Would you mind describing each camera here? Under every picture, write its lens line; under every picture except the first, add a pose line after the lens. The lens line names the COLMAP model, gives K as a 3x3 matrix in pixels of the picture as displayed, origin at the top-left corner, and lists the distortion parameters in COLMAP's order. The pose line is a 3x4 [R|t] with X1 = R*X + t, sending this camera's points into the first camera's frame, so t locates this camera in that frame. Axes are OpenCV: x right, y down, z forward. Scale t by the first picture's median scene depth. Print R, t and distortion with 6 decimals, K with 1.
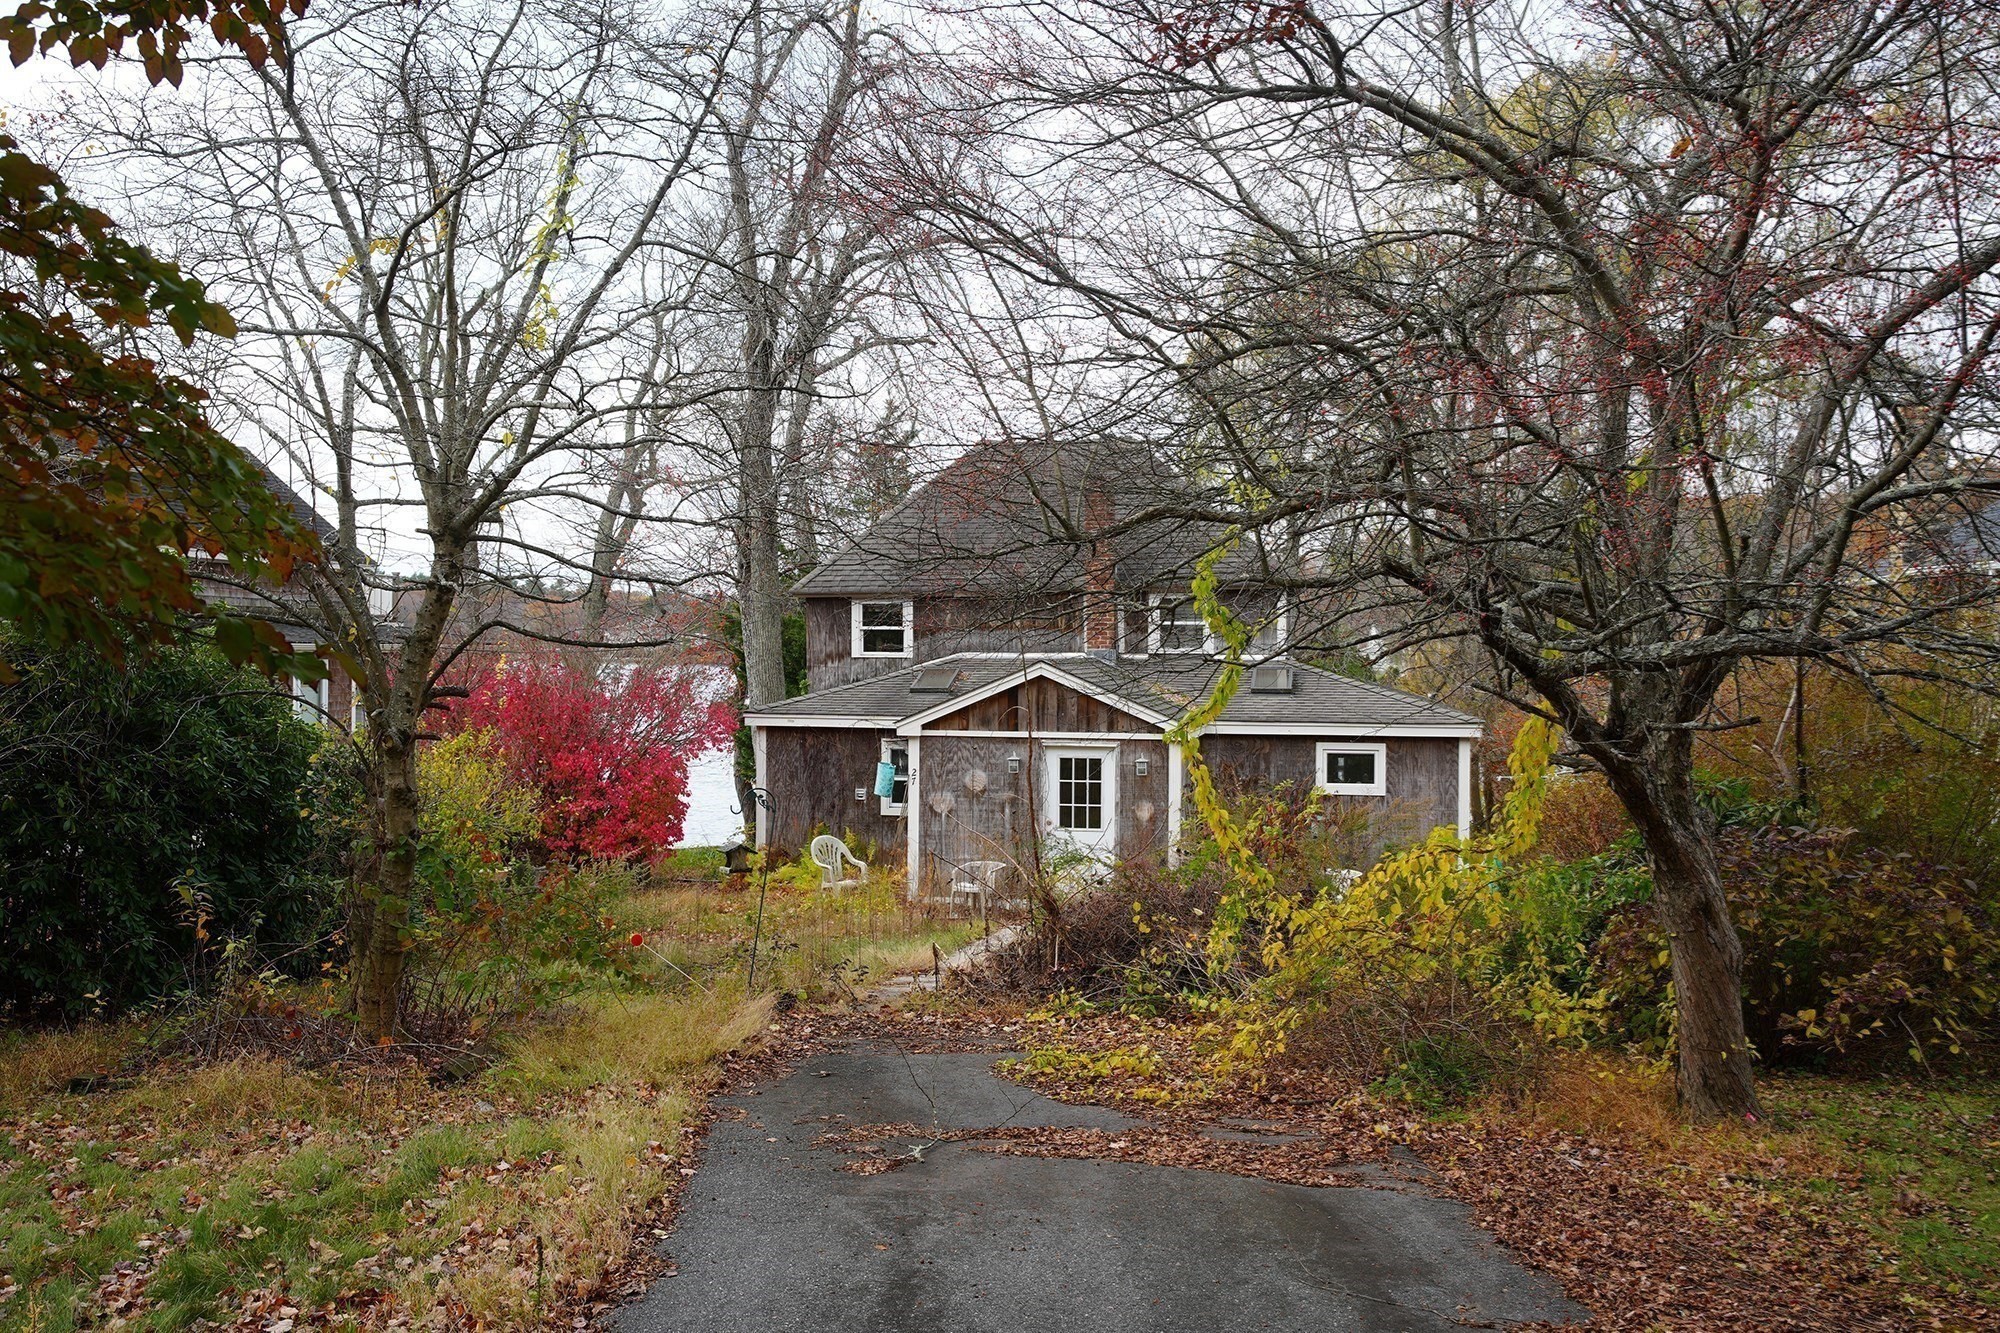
lens RADIAL K [[1933.8, 0, 1000.0], [0, 1933.8, 666.5], [0, 0, 1]] dist [0.006079, -0.001210]
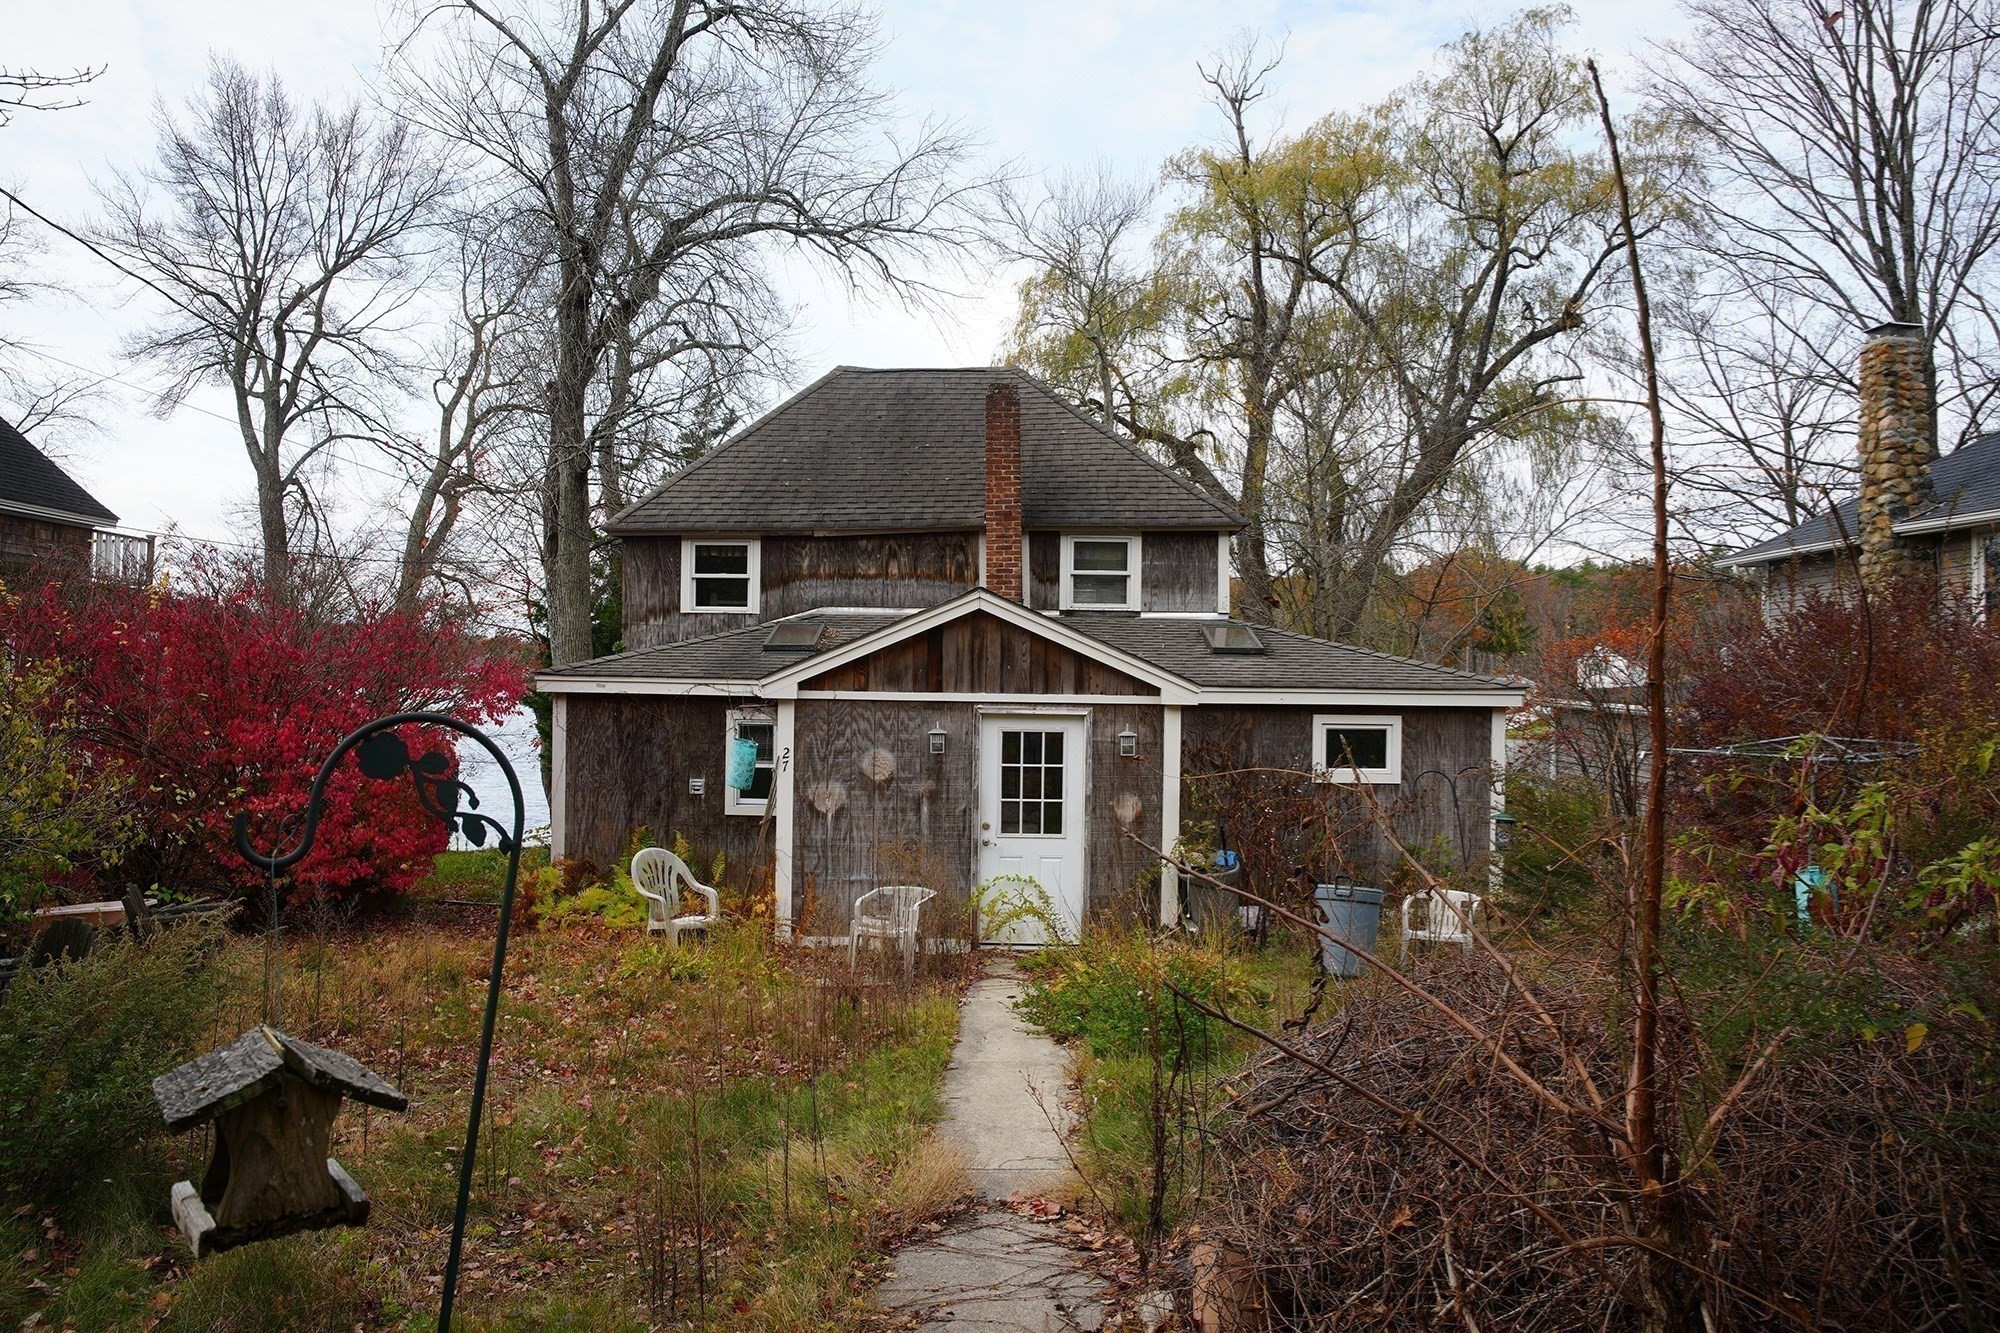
lens RADIAL K [[1386.2, 0, 1000.0], [0, 1386.2, 666.5], [0, 0, 1]] dist [-0.104835, 0.002786]
pose [[0.984530, 0.009684, 0.174948, -0.053947], [-0.005619, 0.999703, -0.023714, 0.034359], [-0.175125, 0.022364, 0.984292, 0.493604]]
